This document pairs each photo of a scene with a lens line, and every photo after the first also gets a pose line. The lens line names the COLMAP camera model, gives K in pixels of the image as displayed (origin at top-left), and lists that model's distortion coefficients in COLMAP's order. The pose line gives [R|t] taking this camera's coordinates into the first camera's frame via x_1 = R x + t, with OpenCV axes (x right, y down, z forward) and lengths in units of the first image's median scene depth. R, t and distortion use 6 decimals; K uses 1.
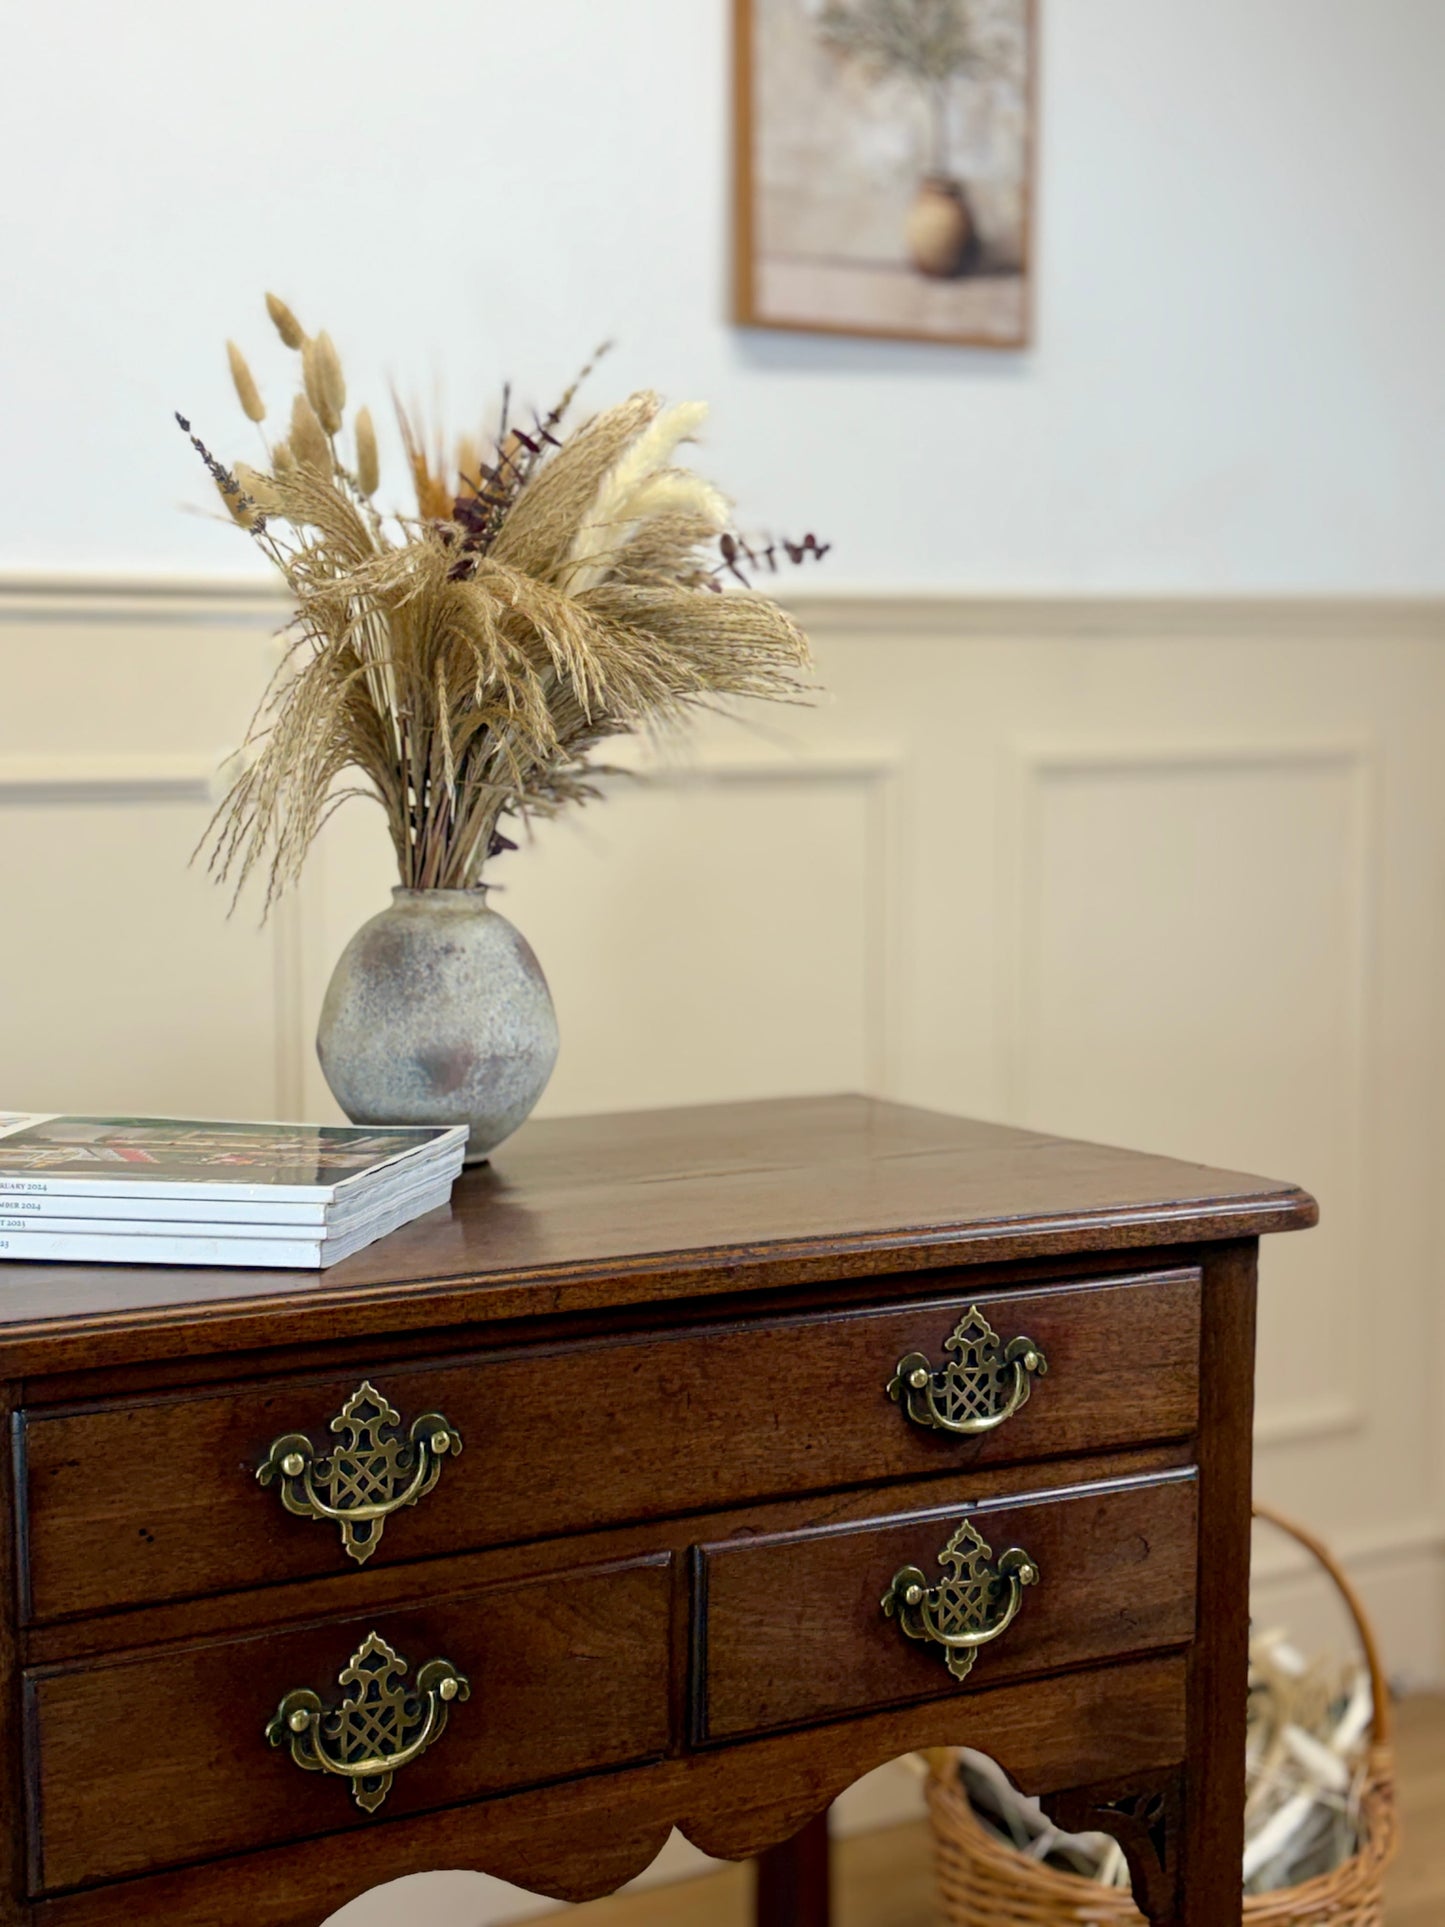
lens RADIAL K [[2863.7, 0, 711.6], [0, 2863.7, 971.9], [0, 0, 1]] dist [0.159950, 0.000000]
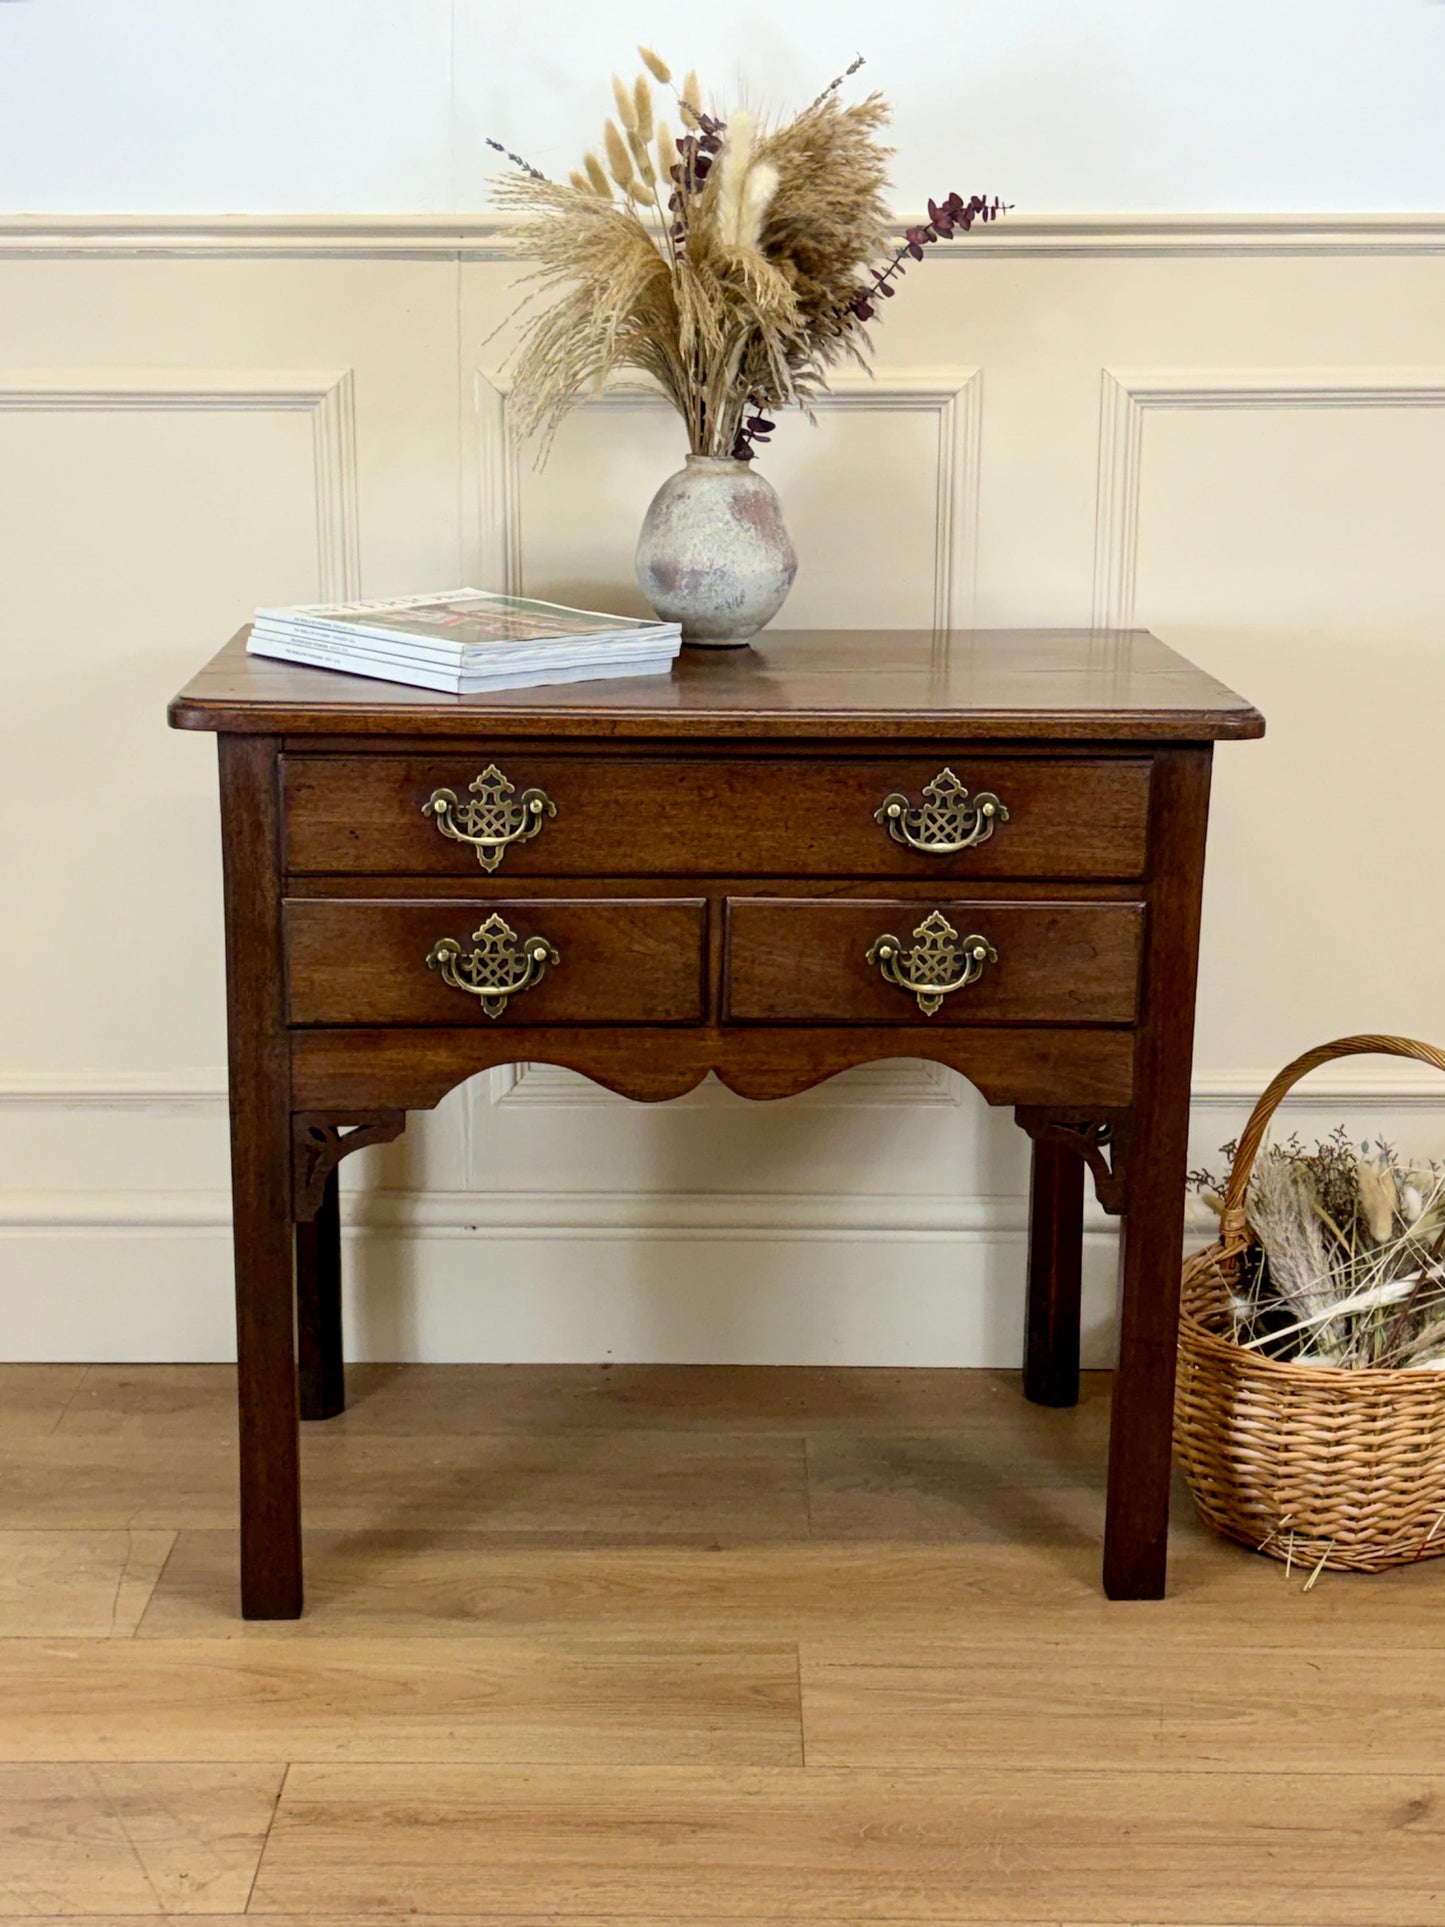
lens RADIAL K [[2922.2, 0, 634.6], [0, 2922.2, 890.2], [0, 0, 1]] dist [0.117289, 0.000000]
pose [[0.874000, 0.118493, -0.471258, 0.674434], [-0.051232, 0.986878, 0.153124, -0.042469], [0.483218, -0.109687, 0.868602, -0.381972]]
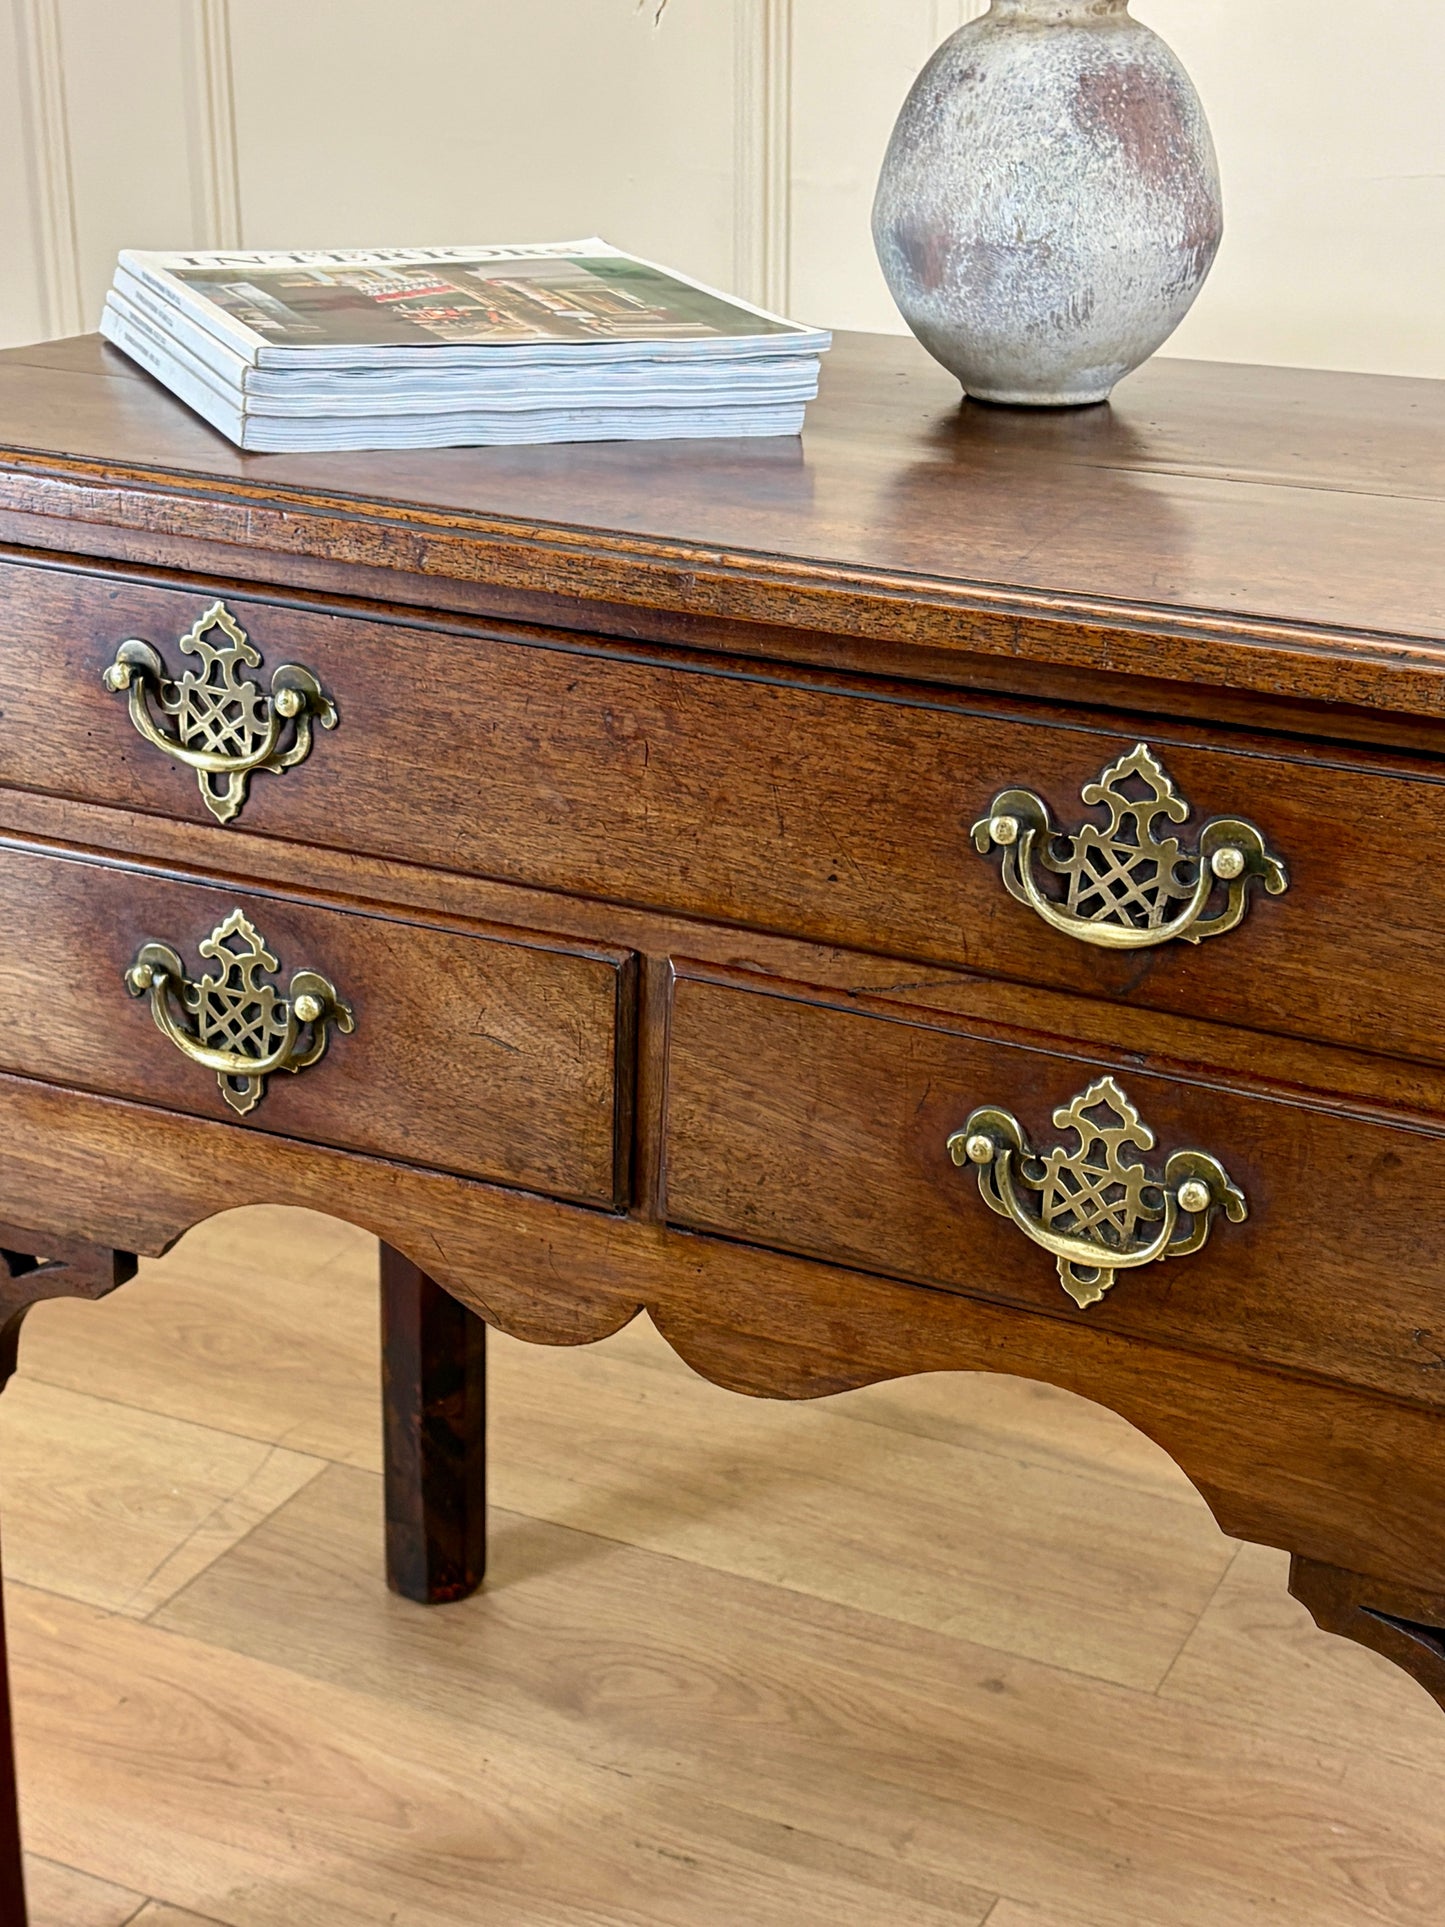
lens RADIAL K [[2863.7, 0, 708.4], [0, 2863.7, 954.6], [0, 0, 1]] dist [0.159950, 0.000000]
pose [[0.525963, 0.304505, -0.794129, 0.539556], [-0.090990, 0.948498, 0.303433, -0.014638], [0.845627, -0.087336, 0.526582, 0.622174]]
